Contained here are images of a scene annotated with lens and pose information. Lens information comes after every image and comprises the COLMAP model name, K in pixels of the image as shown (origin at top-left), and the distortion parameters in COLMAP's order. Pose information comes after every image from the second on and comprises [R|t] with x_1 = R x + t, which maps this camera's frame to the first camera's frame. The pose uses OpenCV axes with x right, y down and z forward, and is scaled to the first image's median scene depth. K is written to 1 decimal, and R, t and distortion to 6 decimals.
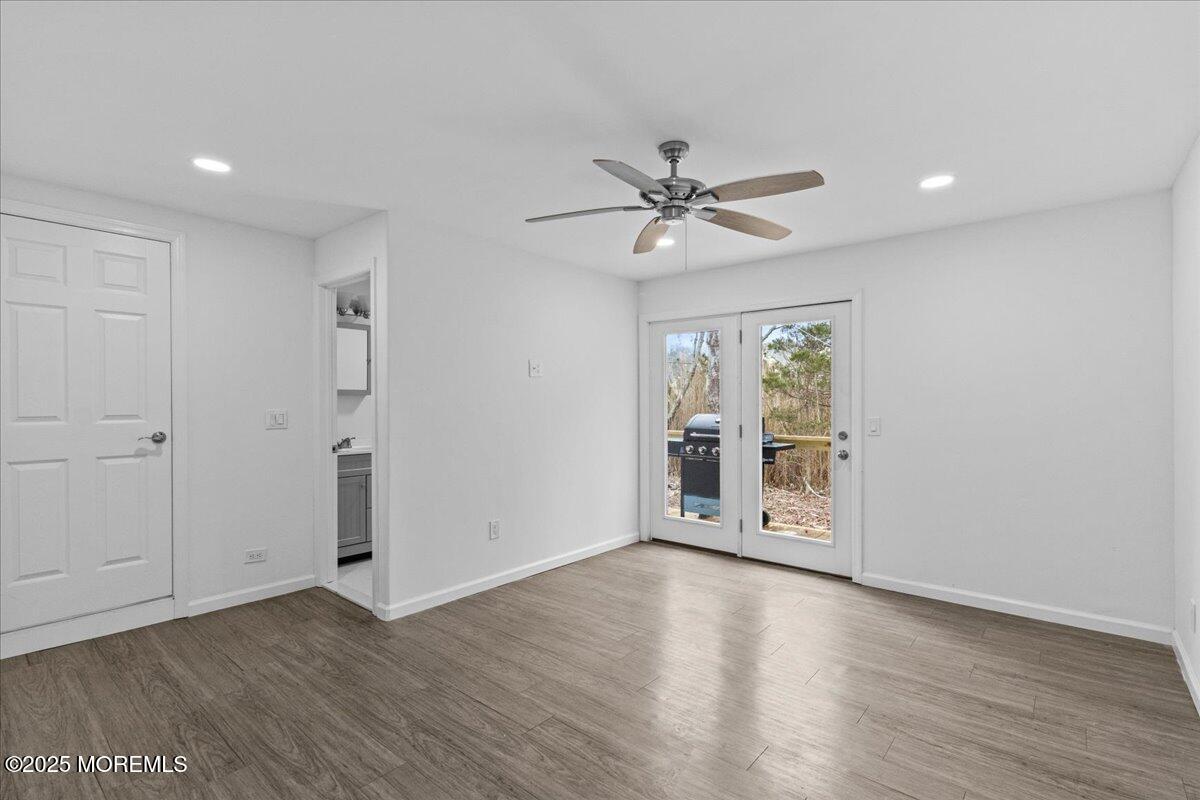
lens RADIAL K [[558.5, 0, 606.1], [0, 558.5, 388.6], [0, 0, 1]] dist [0.000797, -0.000105]
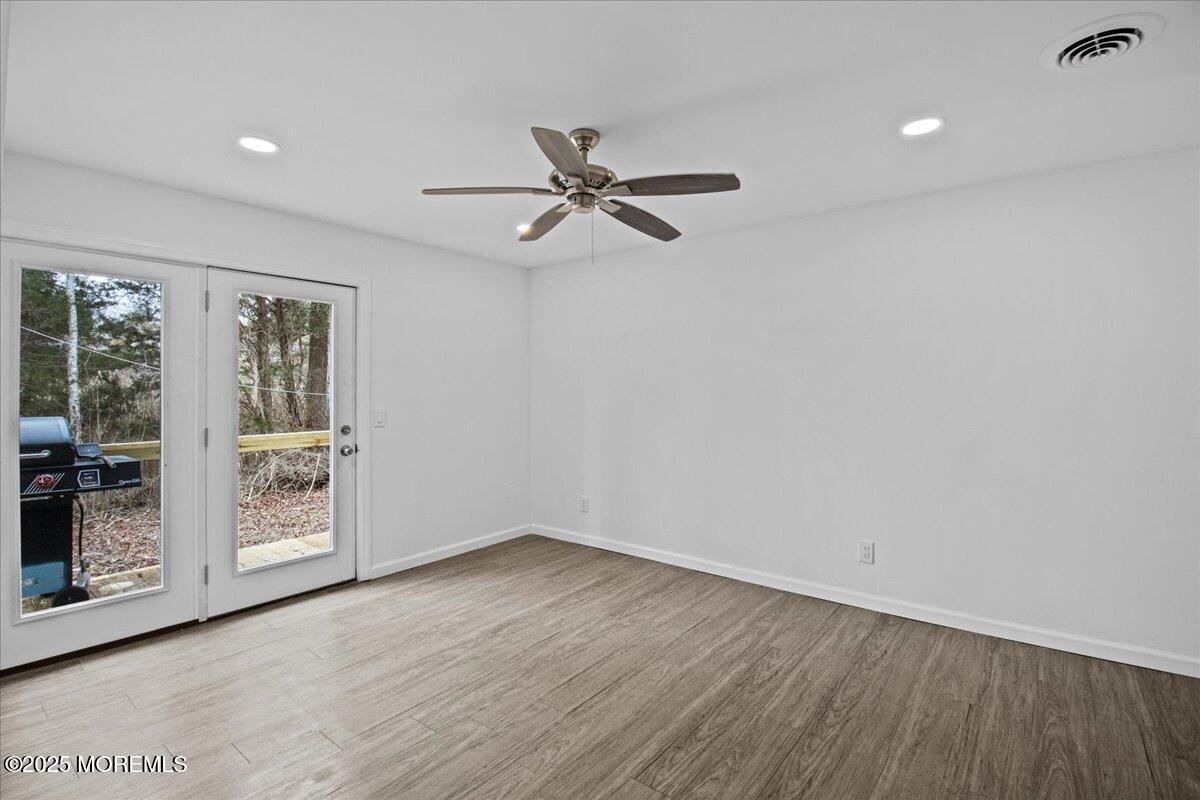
lens RADIAL K [[552.9, 0, 600.3], [0, 552.9, 385.6], [0, 0, 1]] dist [-0.016443, -0.000313]
pose [[-0.022358, 0.006320, 0.999730, -0.744955], [-0.016523, 0.999841, -0.006691, 0.013272], [-0.999613, -0.016669, -0.022250, 0.888088]]
